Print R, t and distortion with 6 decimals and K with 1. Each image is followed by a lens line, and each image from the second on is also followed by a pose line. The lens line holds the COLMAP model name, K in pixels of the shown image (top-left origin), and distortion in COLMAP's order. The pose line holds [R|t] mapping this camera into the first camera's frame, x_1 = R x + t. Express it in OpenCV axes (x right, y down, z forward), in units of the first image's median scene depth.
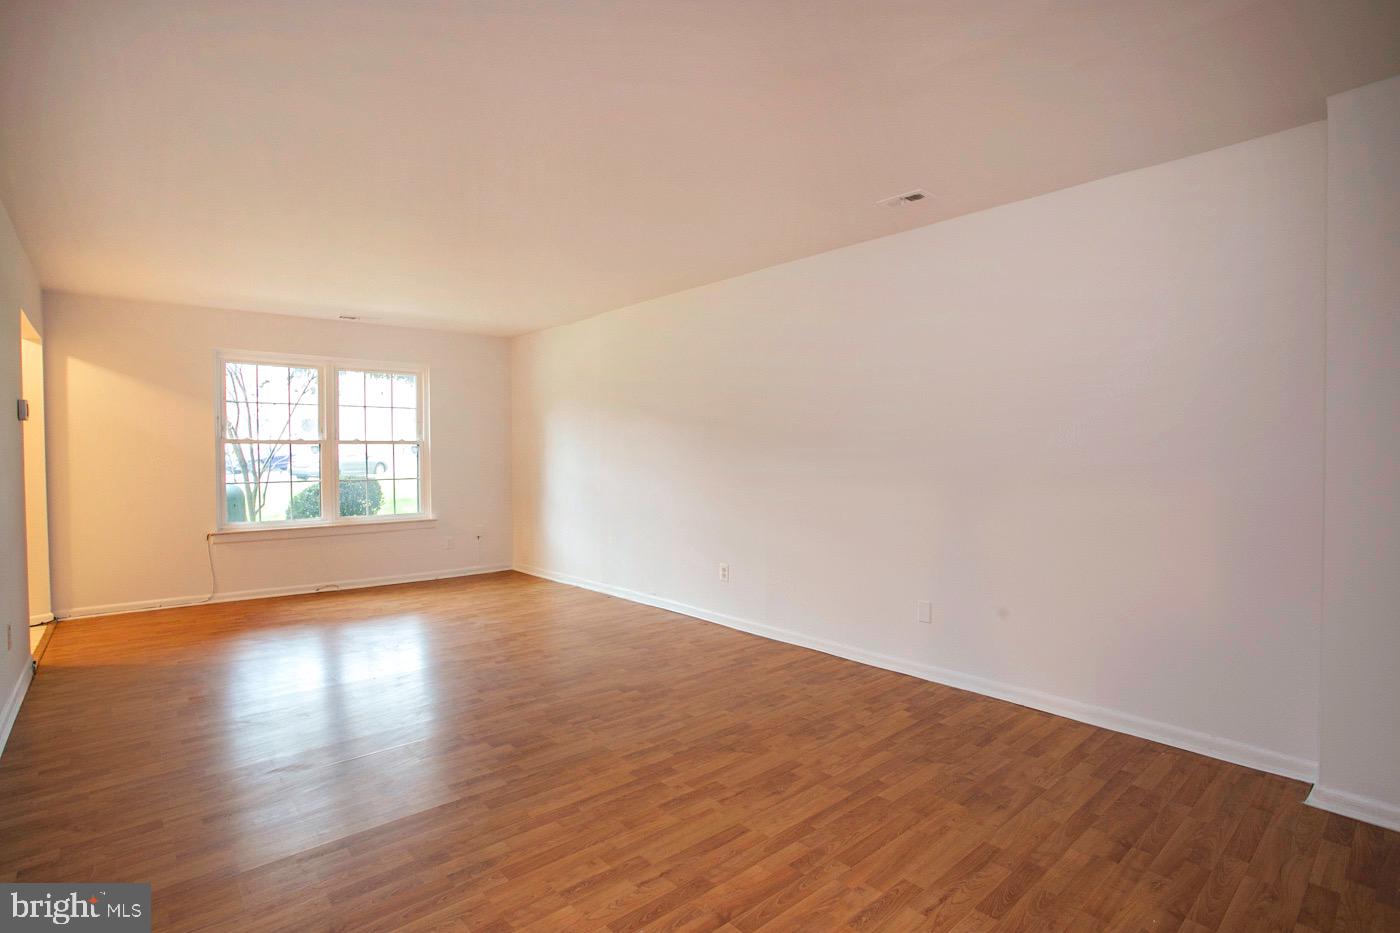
lens RADIAL K [[689.6, 0, 698.3], [0, 689.6, 461.4], [0, 0, 1]] dist [-0.025860, 0.006520]
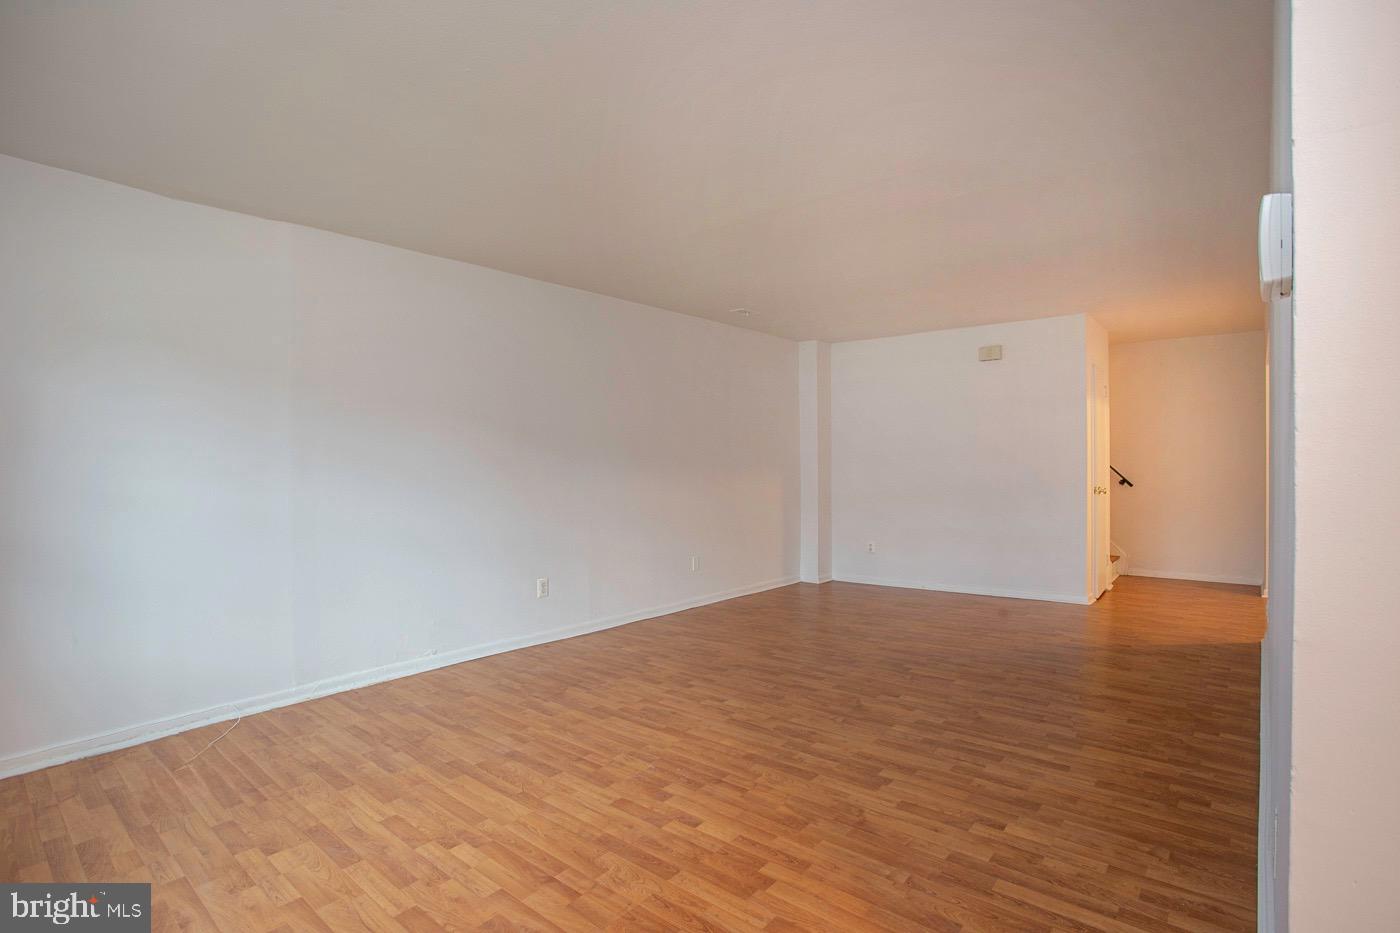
lens RADIAL K [[657.9, 0, 696.4], [0, 657.9, 462.6], [0, 0, 1]] dist [-0.002223, -0.000124]
pose [[-0.146350, -0.000205, 0.989233, -0.894217], [-0.001651, 0.999999, -0.000037, -0.014433], [-0.989231, -0.001639, -0.146350, 0.912094]]
